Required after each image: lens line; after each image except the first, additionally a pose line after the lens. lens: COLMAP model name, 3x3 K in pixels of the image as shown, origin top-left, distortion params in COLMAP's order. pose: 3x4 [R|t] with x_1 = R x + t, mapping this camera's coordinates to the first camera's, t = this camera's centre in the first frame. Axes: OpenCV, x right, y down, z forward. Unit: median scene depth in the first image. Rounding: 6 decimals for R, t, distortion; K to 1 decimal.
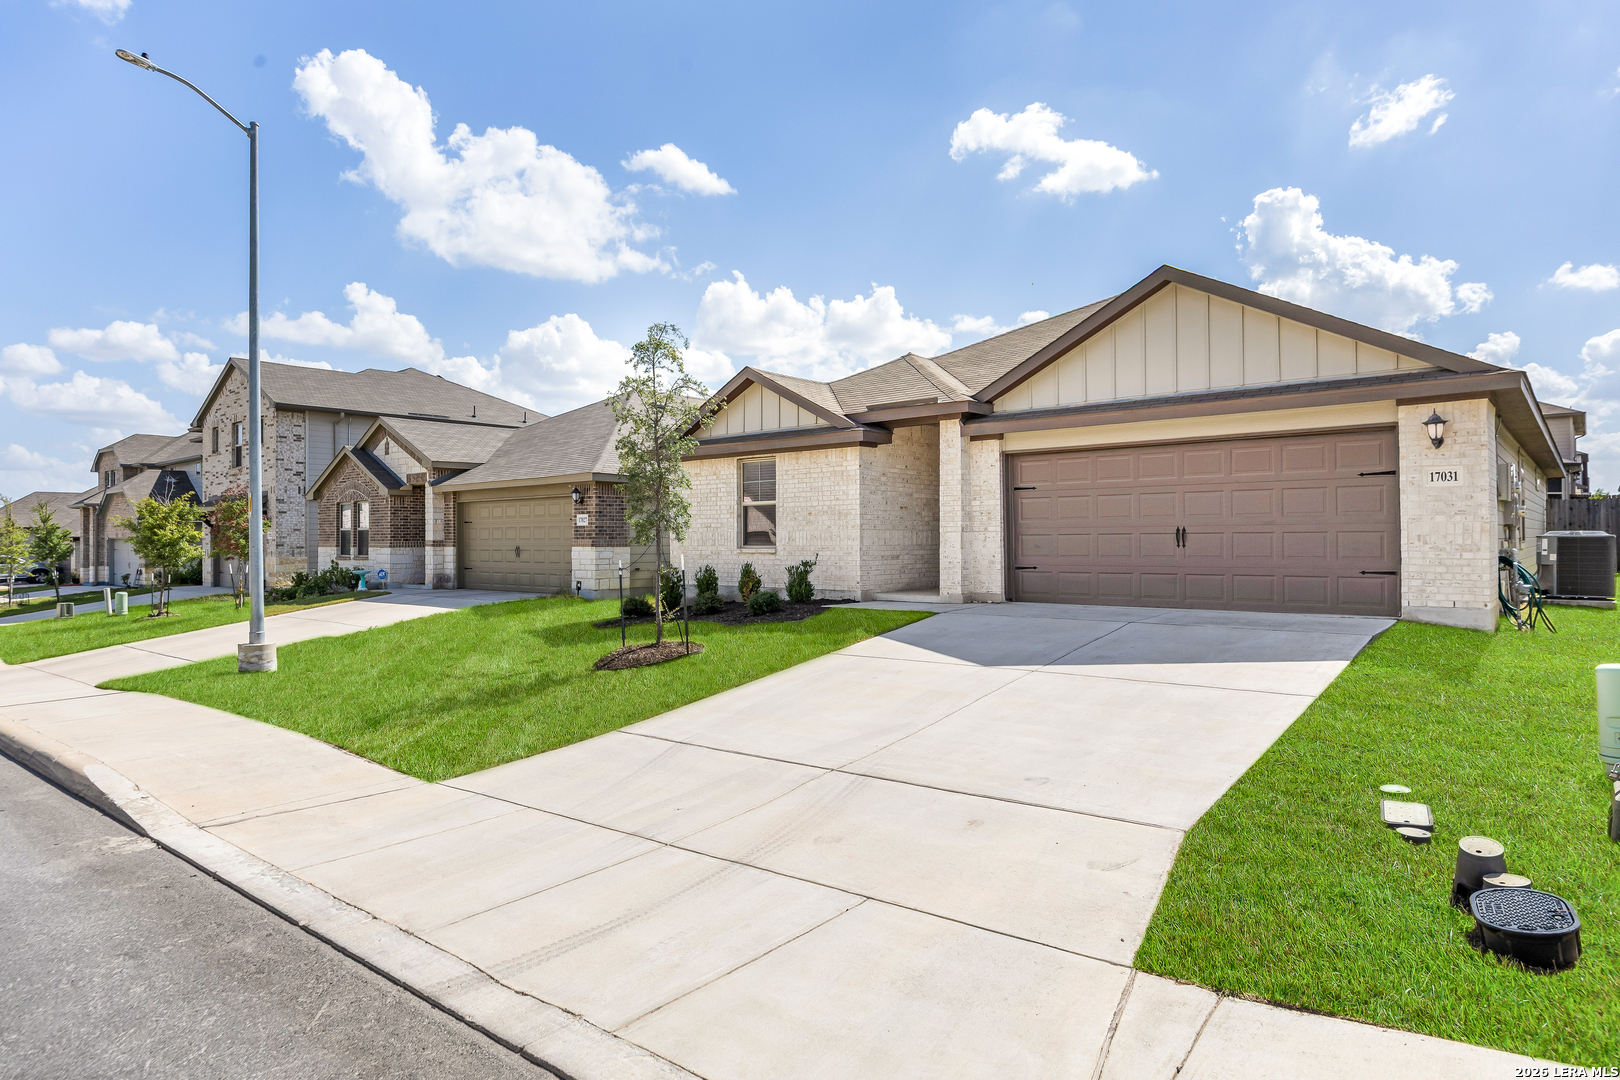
lens RADIAL K [[973.2, 0, 810.0], [0, 973.2, 540.0], [0, 0, 1]] dist [-0.000337, 0.000047]
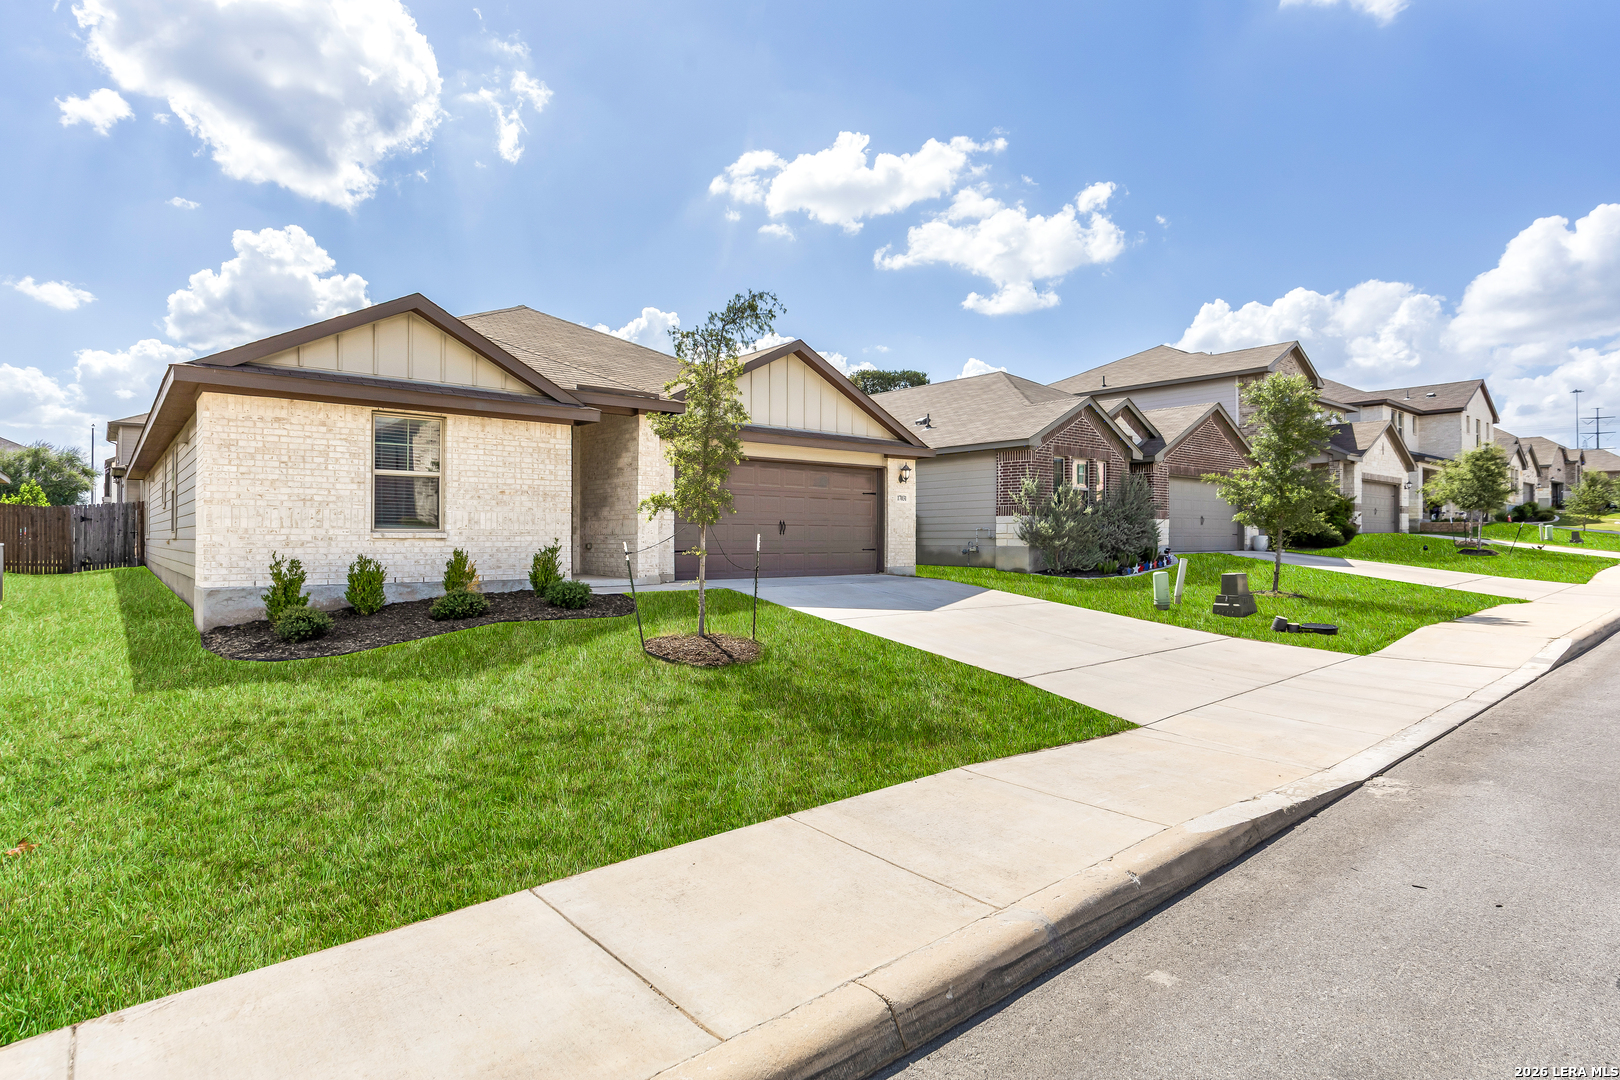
lens RADIAL K [[877.1, 0, 810.0], [0, 877.1, 540.0], [0, 0, 1]] dist [0.000377, 0.000389]
pose [[0.159532, 0.005540, 0.987177, -0.719355], [-0.002314, 0.999984, -0.005238, 0.017876], [-0.987190, -0.001449, 0.159542, 0.611135]]
